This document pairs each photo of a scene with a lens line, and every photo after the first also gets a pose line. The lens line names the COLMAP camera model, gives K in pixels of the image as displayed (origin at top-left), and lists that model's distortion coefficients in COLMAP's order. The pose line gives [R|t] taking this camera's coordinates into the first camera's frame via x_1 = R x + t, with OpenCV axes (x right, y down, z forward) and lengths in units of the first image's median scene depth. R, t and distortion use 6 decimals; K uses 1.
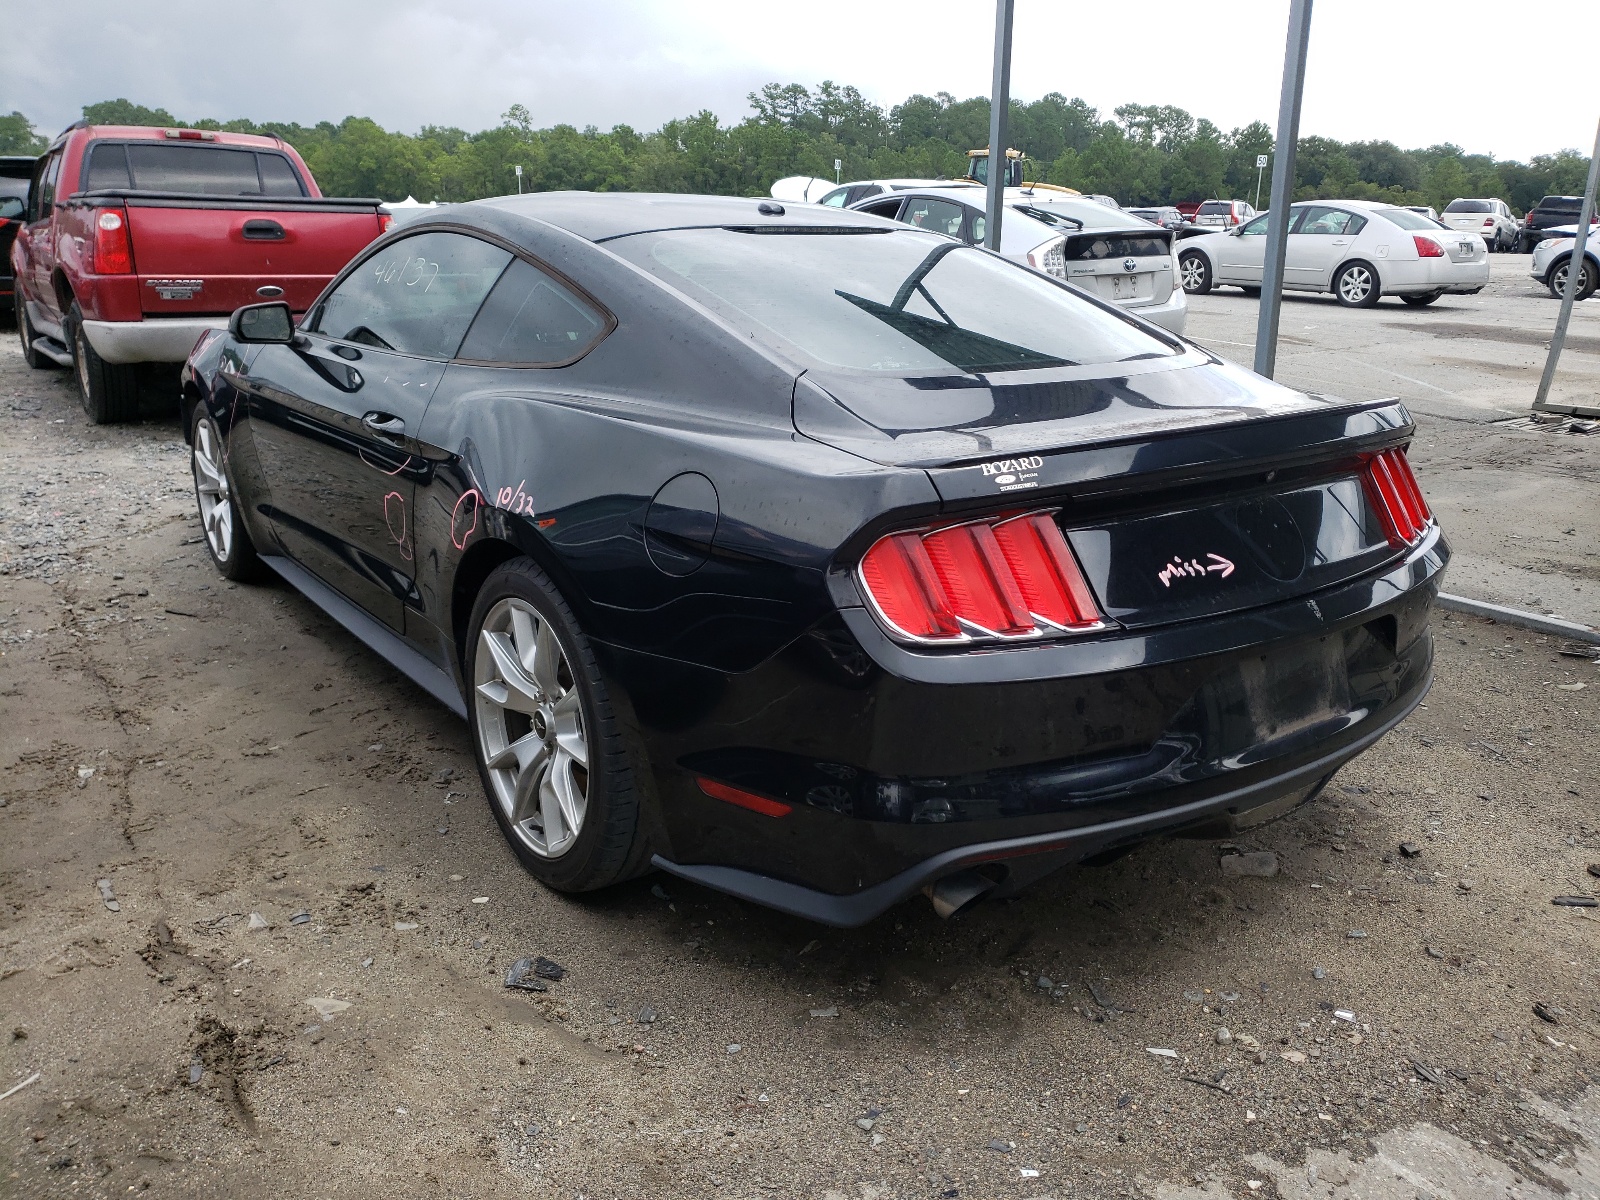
lens RADIAL K [[1302.7, 0, 802.9], [0, 1302.7, 598.5], [0, 0, 1]] dist [-0.008244, 0.047707]
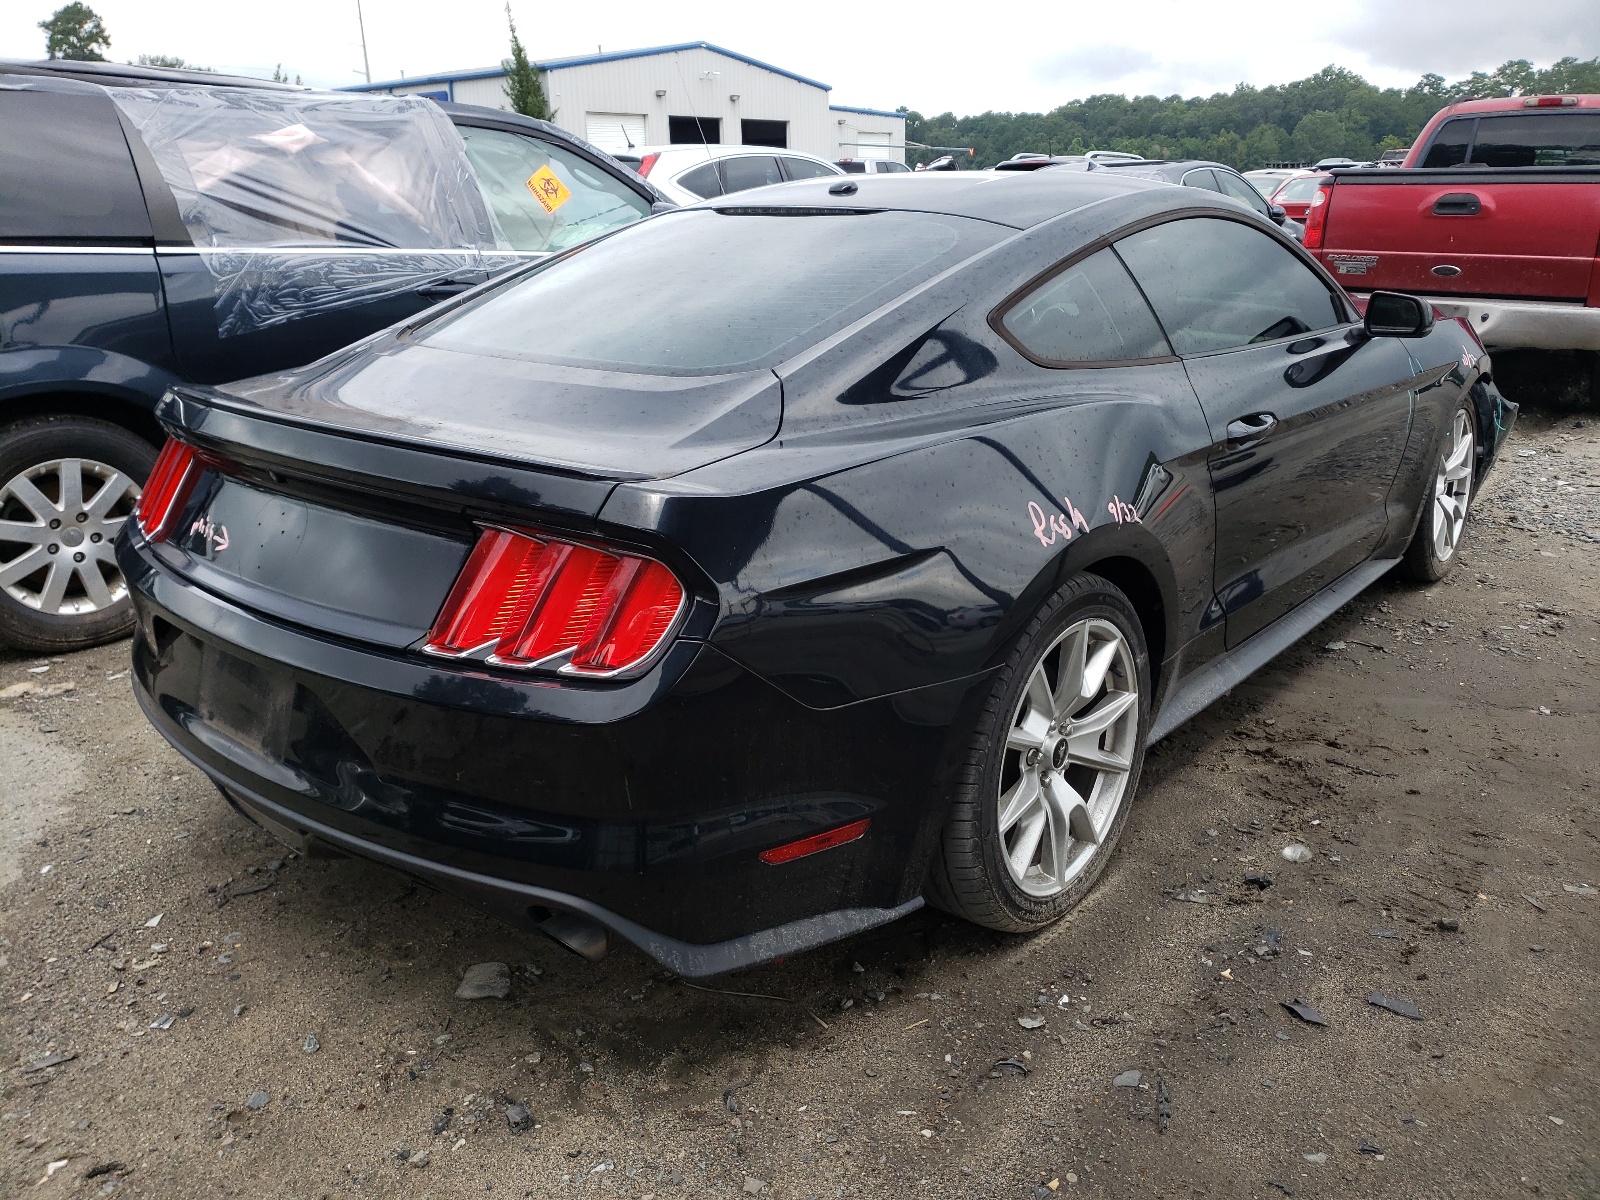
lens RADIAL K [[1302.7, 0, 802.9], [0, 1302.7, 598.5], [0, 0, 1]] dist [-0.008244, 0.047707]
pose [[0.176377, 0.284062, -0.942444, 1.339490], [-0.265922, 0.935603, 0.232233, -0.331757], [0.947722, 0.209656, 0.240557, 1.158683]]
